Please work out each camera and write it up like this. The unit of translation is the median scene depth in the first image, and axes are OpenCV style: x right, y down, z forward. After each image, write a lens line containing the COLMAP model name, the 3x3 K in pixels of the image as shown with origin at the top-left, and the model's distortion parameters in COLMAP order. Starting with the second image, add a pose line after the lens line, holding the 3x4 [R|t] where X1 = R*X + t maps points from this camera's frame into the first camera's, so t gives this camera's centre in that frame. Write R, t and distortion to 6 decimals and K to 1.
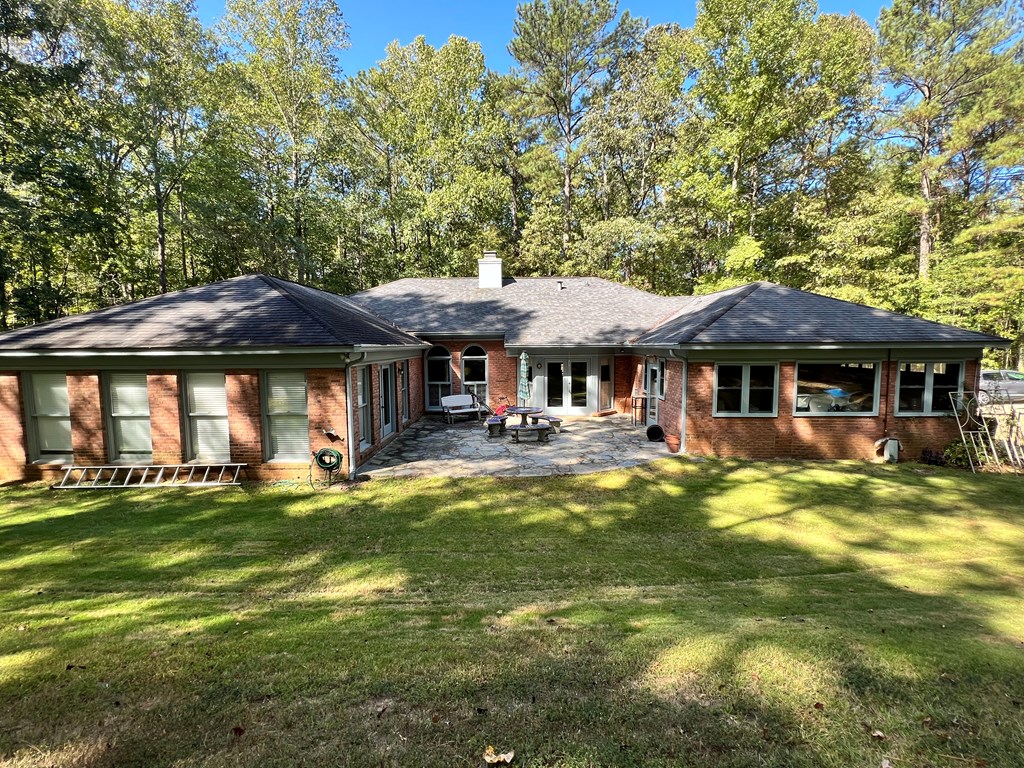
lens RADIAL K [[434.7, 0, 510.6], [0, 434.7, 383.0], [0, 0, 1]] dist [-0.001051, 0.000375]
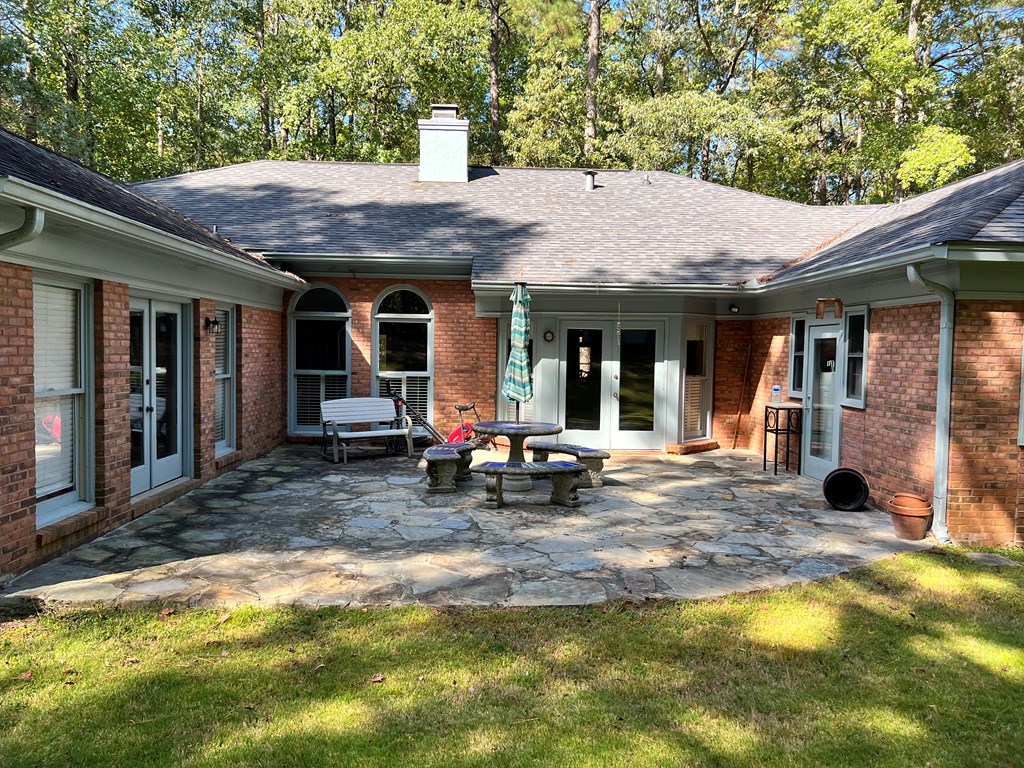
lens RADIAL K [[766.7, 0, 512.0], [0, 766.7, 384.0], [0, 0, 1]] dist [0.069724, -0.103604]
pose [[0.998885, 0.021085, 0.042244, -0.004485], [-0.019635, 0.999214, -0.034432, 0.043366], [-0.042937, 0.033564, 0.998514, 0.263521]]
